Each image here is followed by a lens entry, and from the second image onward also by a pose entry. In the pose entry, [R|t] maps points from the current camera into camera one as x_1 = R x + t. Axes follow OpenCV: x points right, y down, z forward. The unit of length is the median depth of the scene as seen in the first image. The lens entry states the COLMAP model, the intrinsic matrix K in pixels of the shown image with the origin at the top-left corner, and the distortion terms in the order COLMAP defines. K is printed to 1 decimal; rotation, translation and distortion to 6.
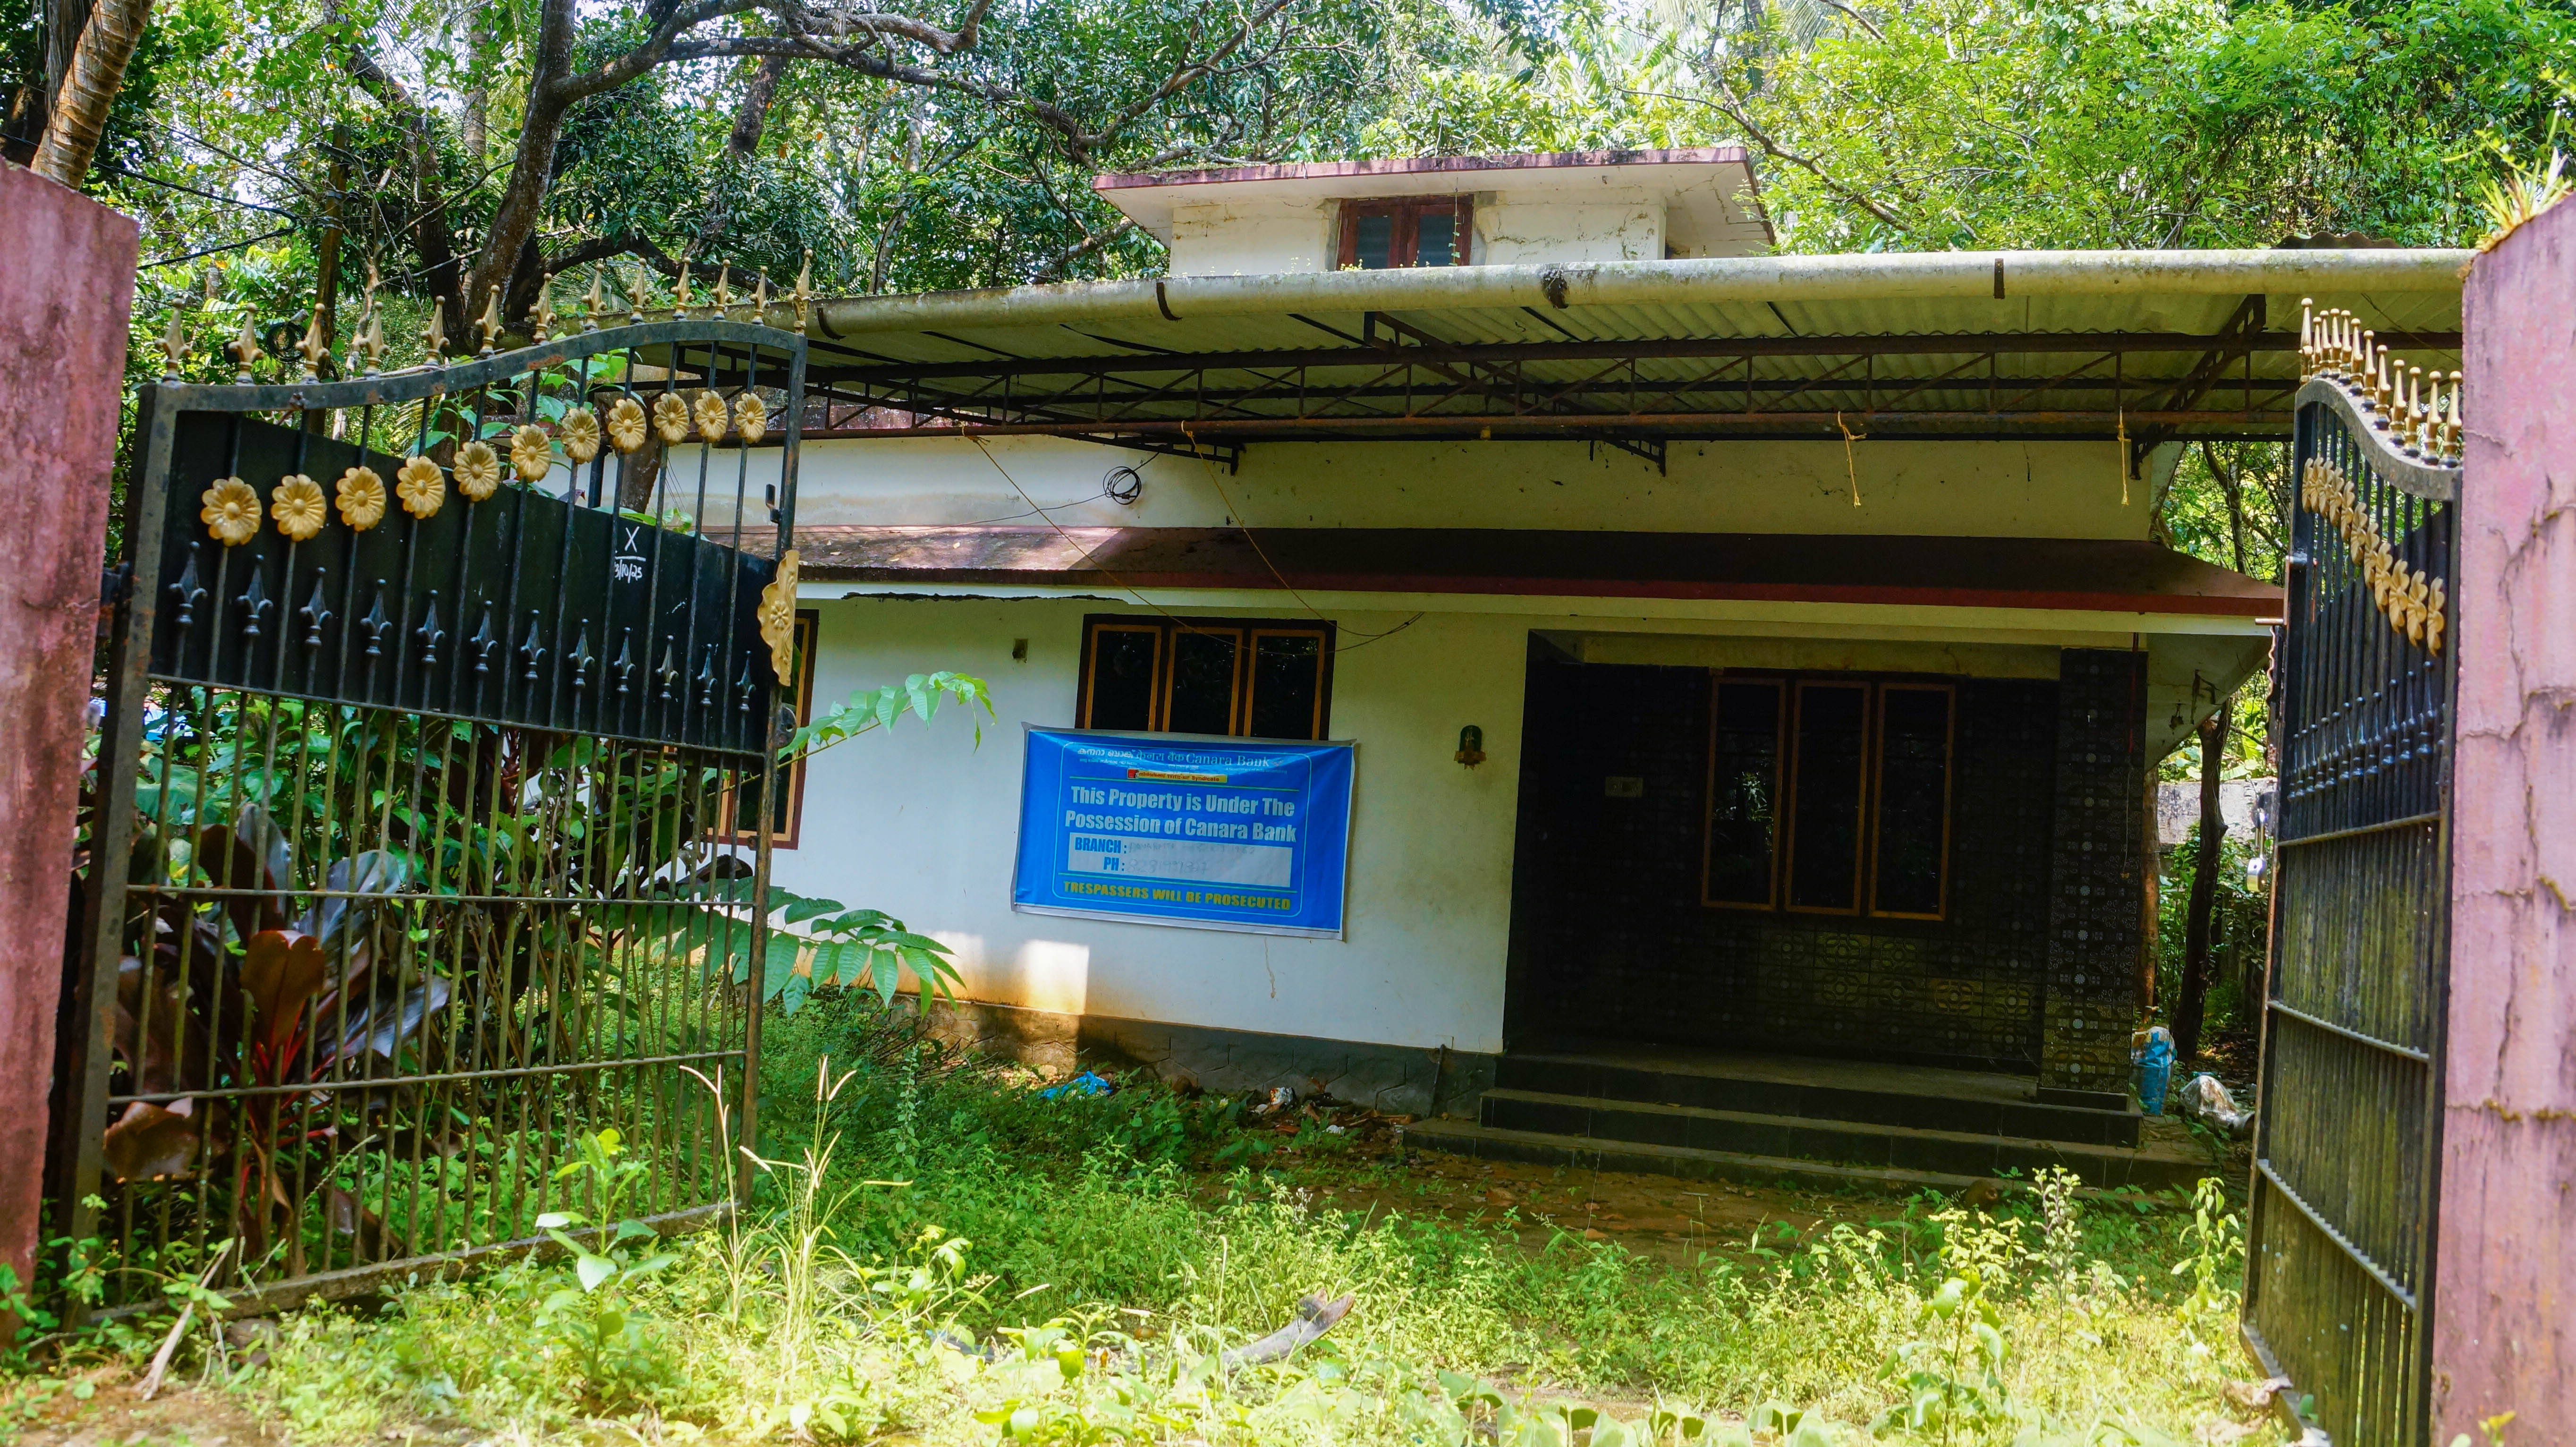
lens RADIAL K [[2044.2, 0, 1302.1], [0, 2044.2, 740.5], [0, 0, 1]] dist [-0.189532, 0.145133]
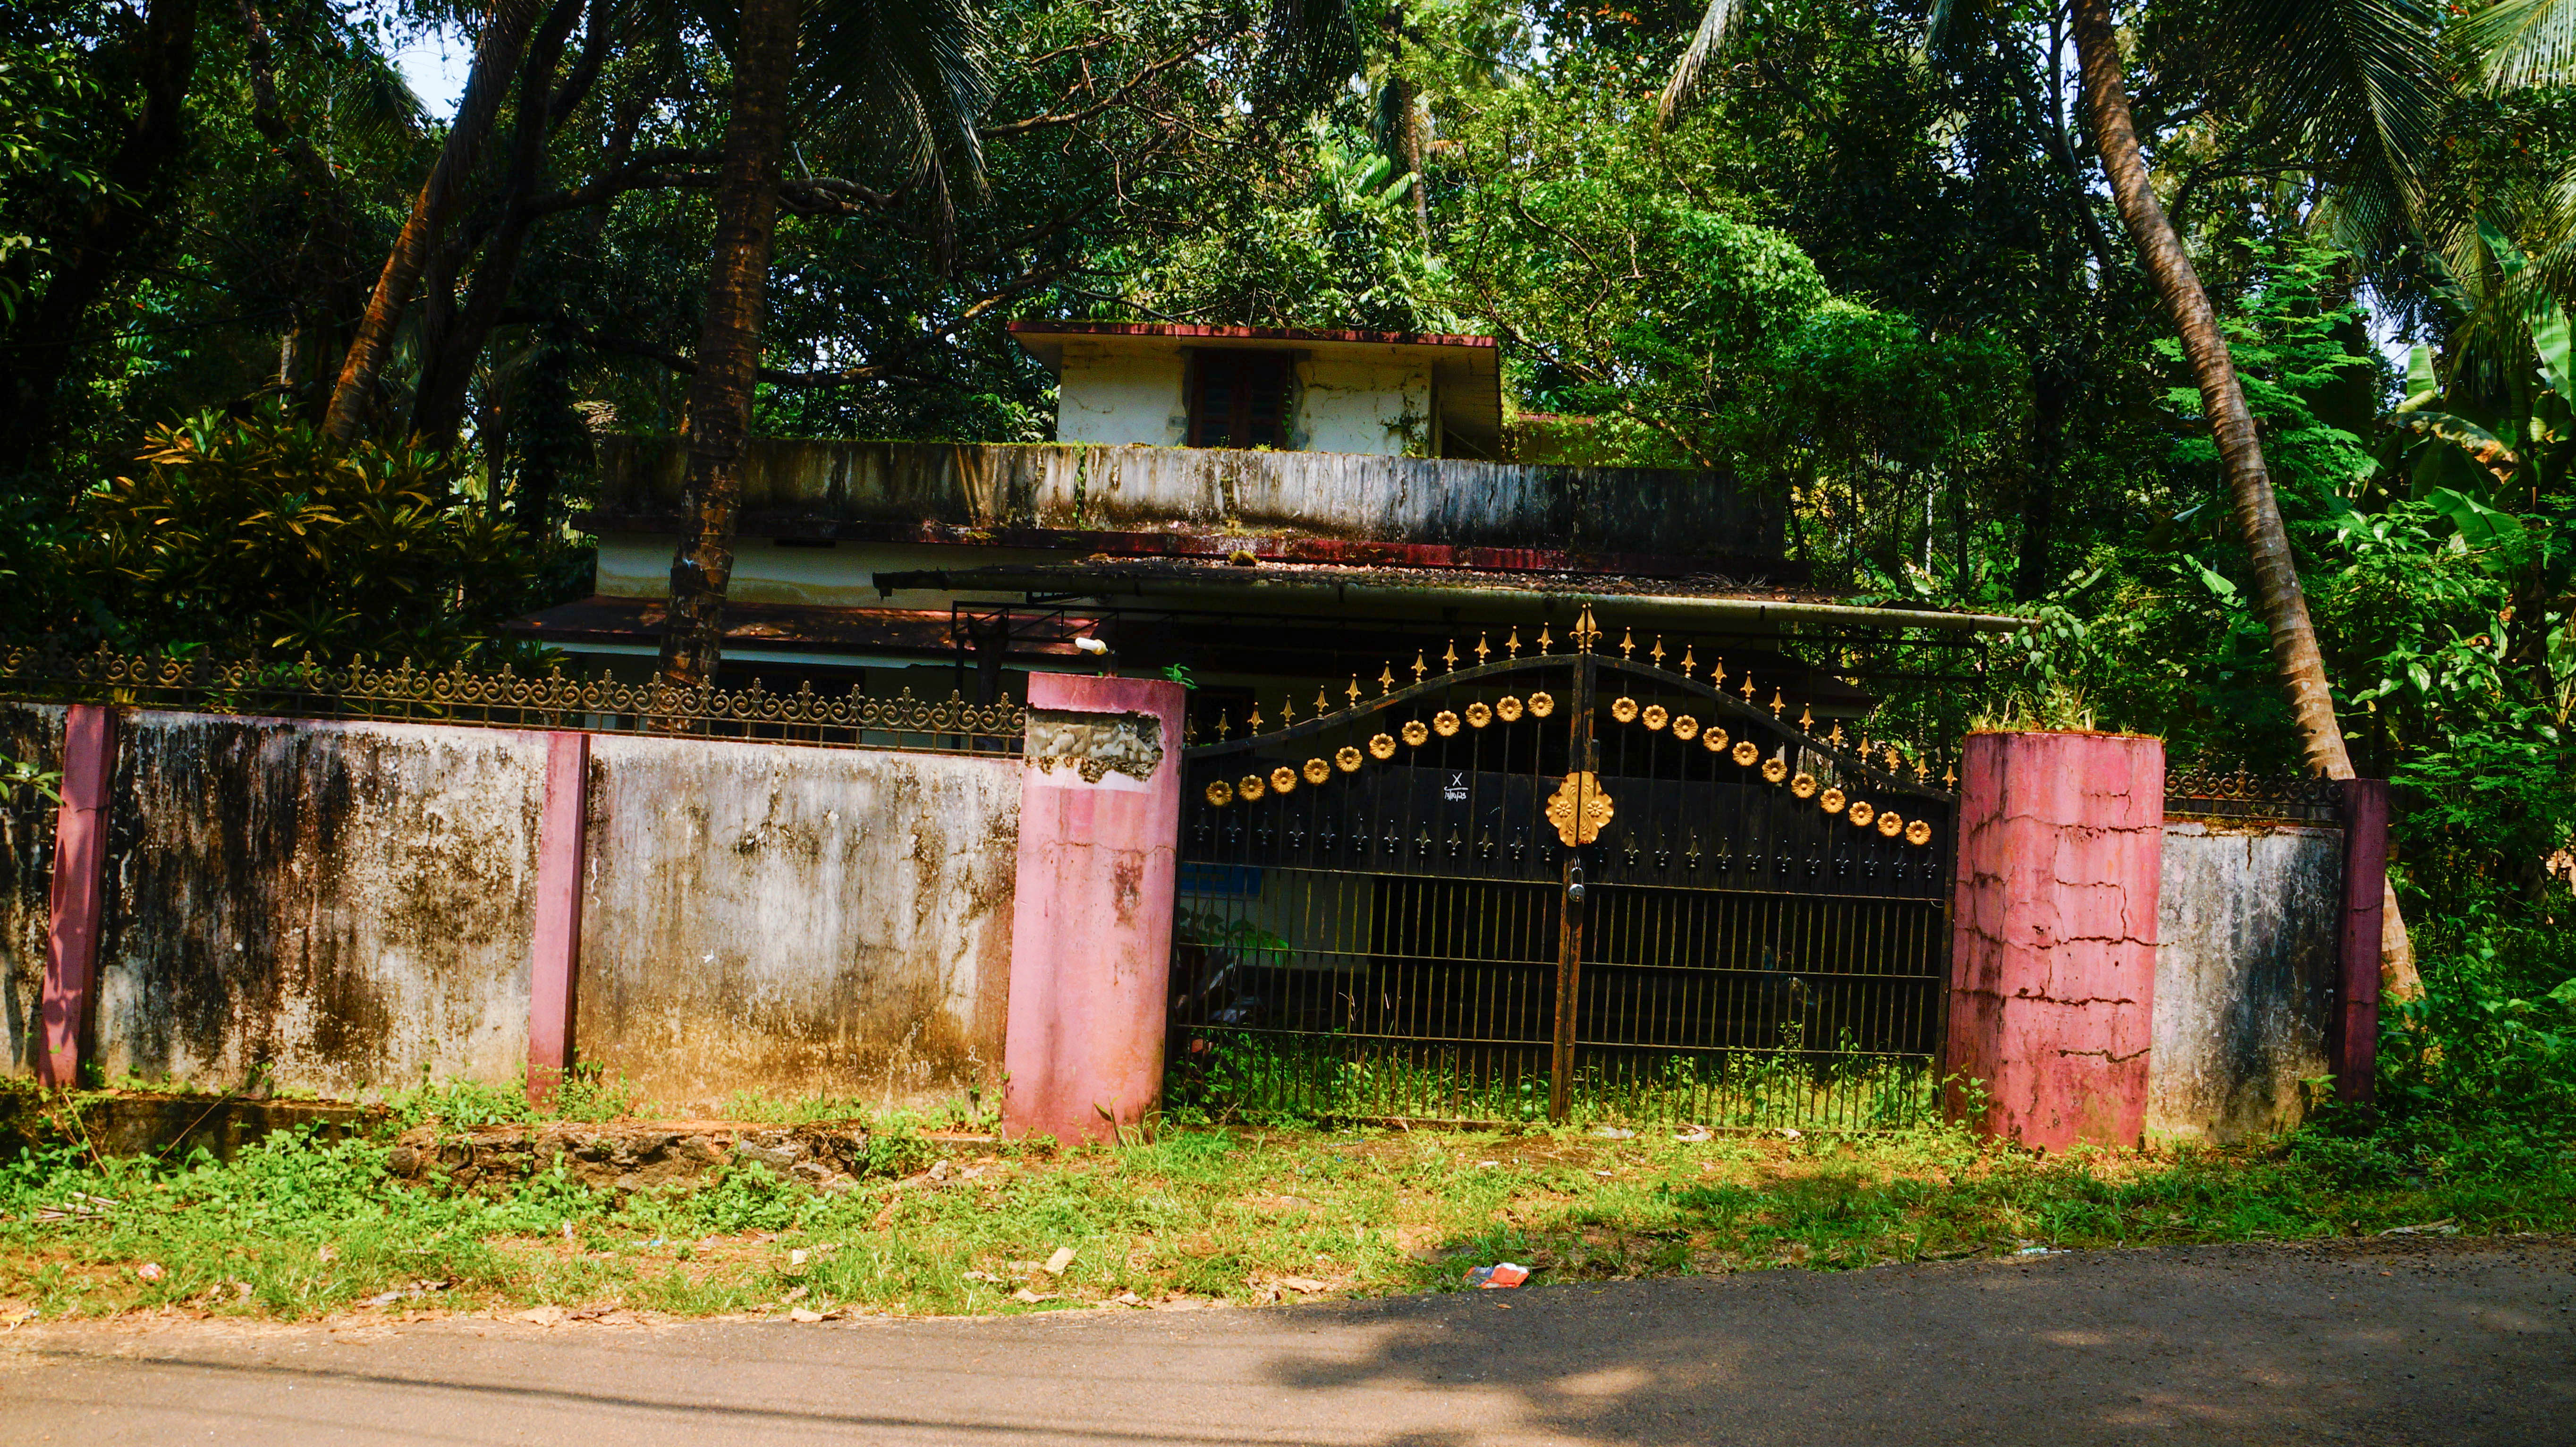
lens RADIAL K [[2044.2, 0, 1302.1], [0, 2044.2, 740.5], [0, 0, 1]] dist [-0.189532, 0.145133]
pose [[0.975088, -0.005607, 0.221748, -0.284974], [-0.004122, 0.999050, 0.043387, -0.085956], [-0.221781, -0.043220, 0.974138, -0.471923]]
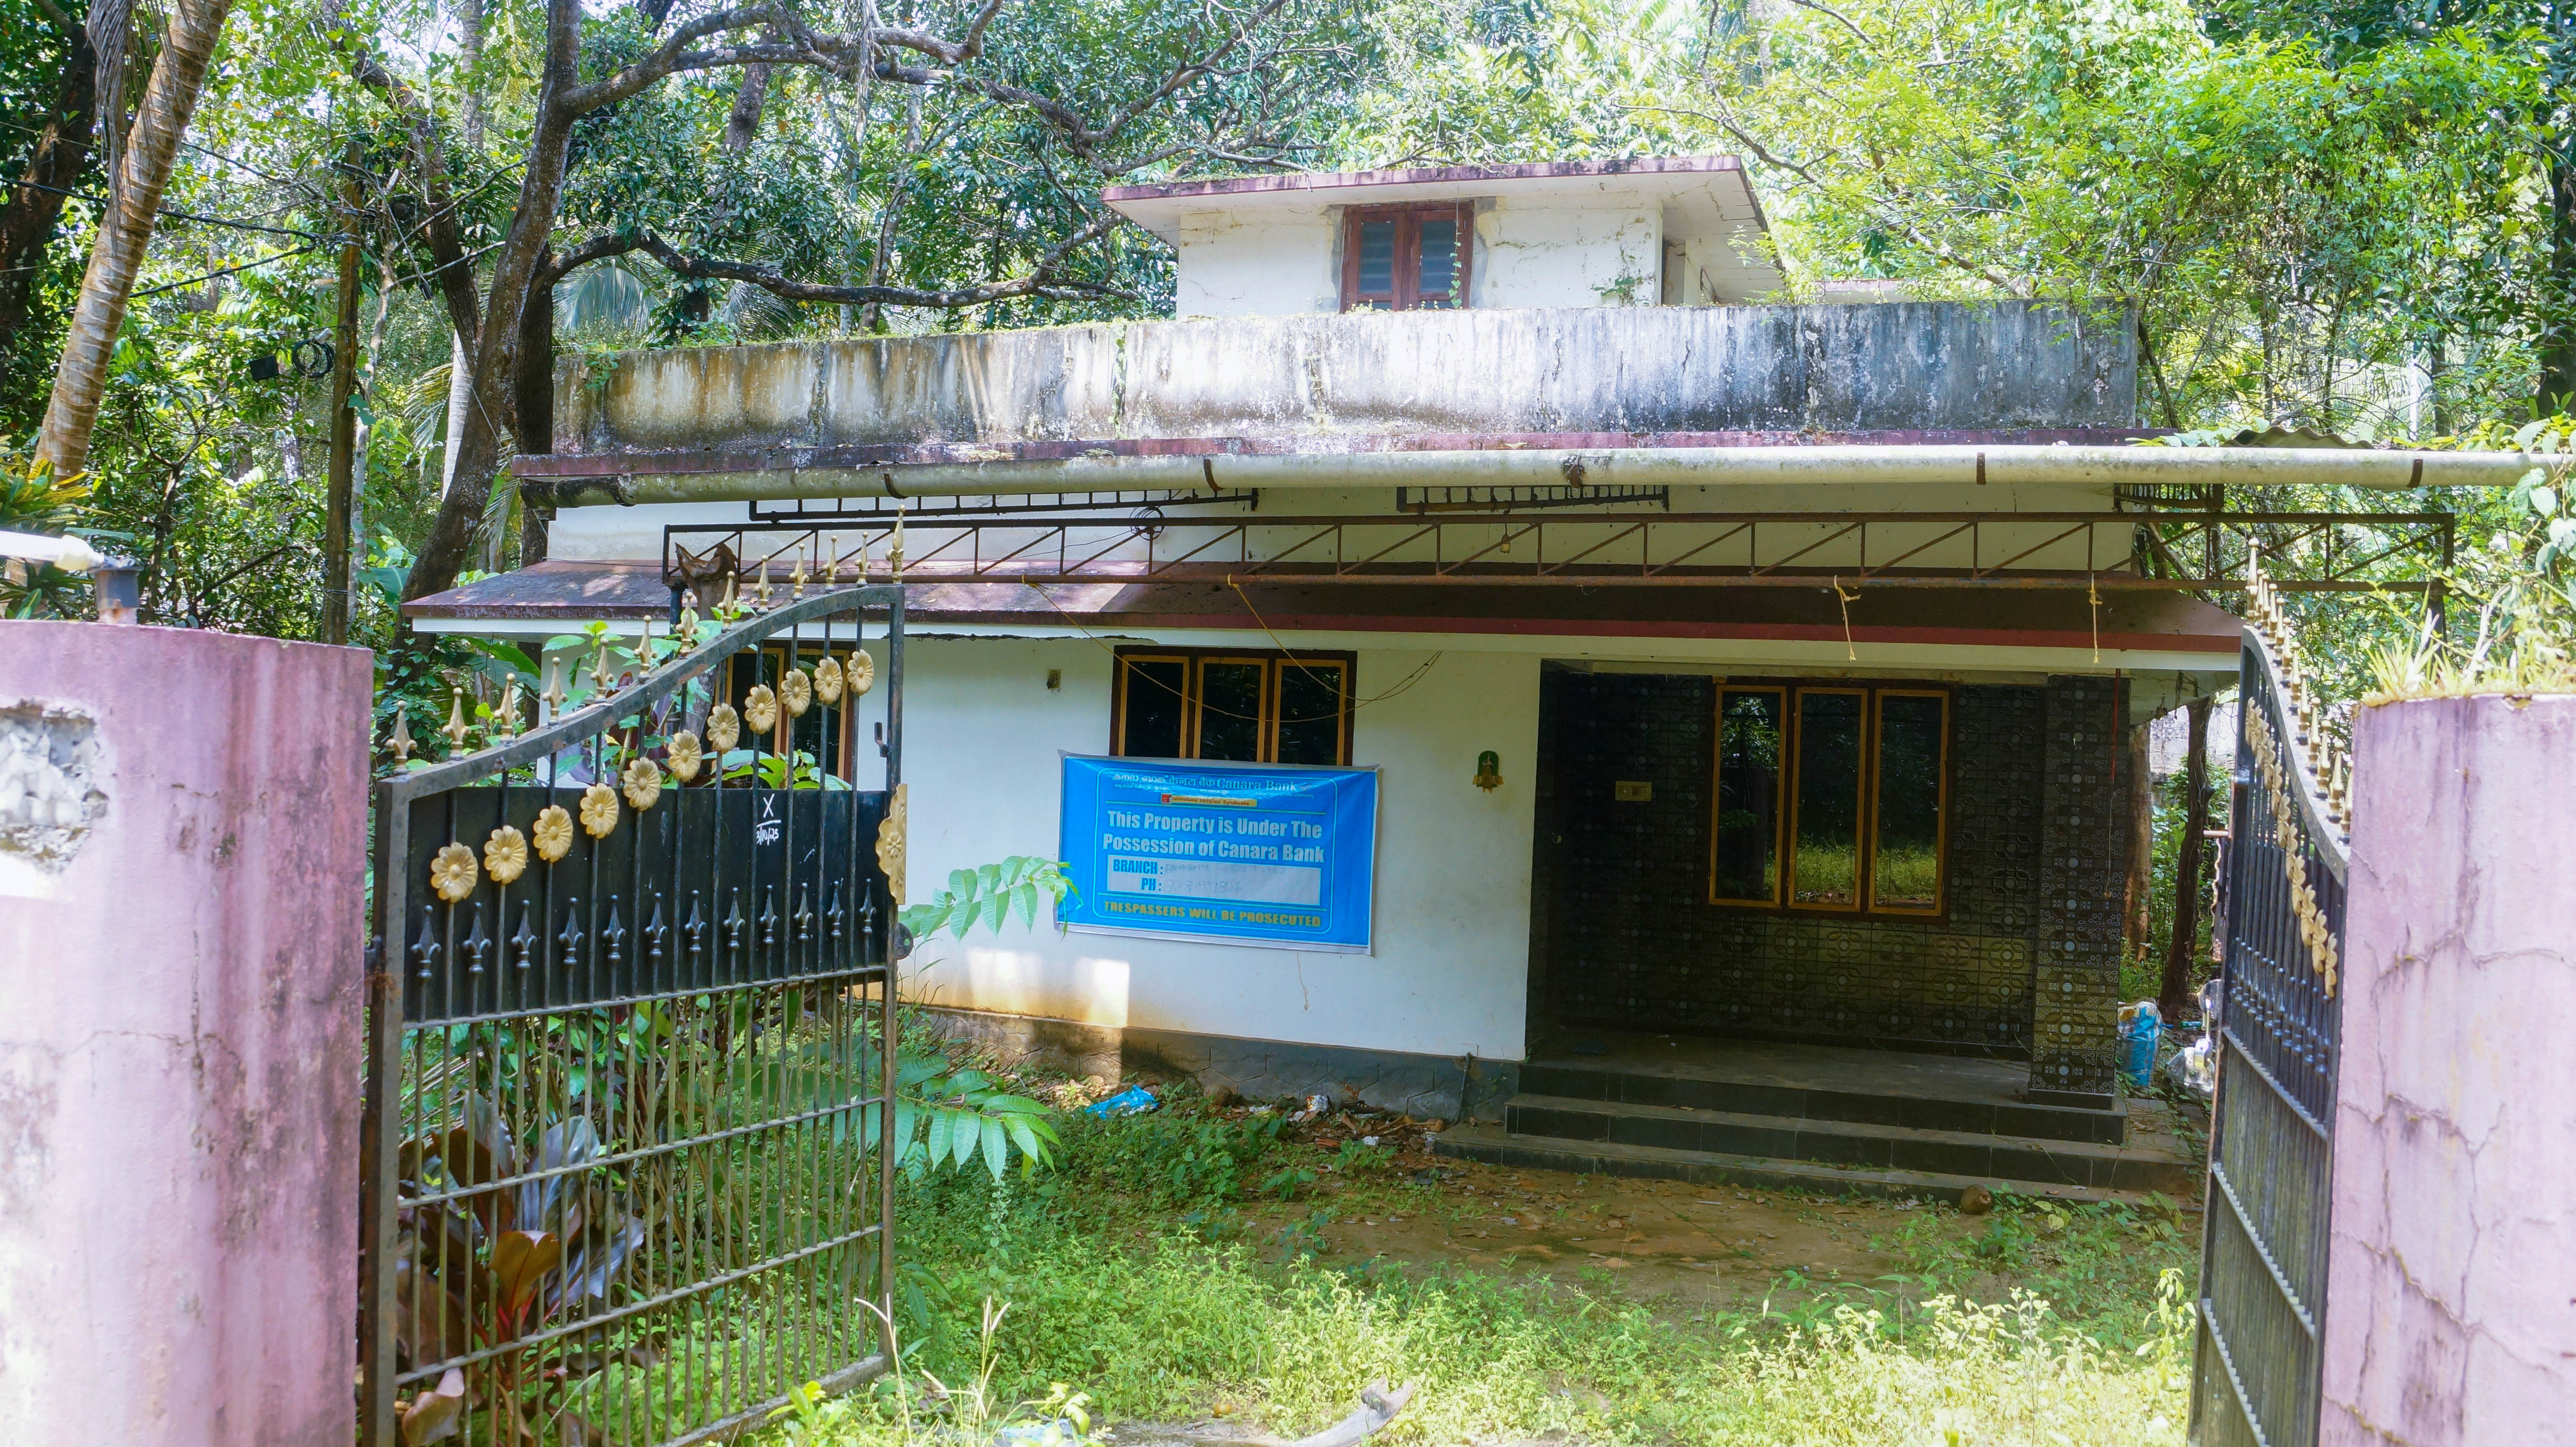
lens RADIAL K [[2044.2, 0, 1302.1], [0, 2044.2, 740.5], [0, 0, 1]] dist [-0.189532, 0.145133]
pose [[0.999611, -0.027896, -0.000660, -0.012007], [0.027893, 0.998228, 0.052564, -0.069147], [-0.000808, -0.052562, 0.998617, -0.048920]]
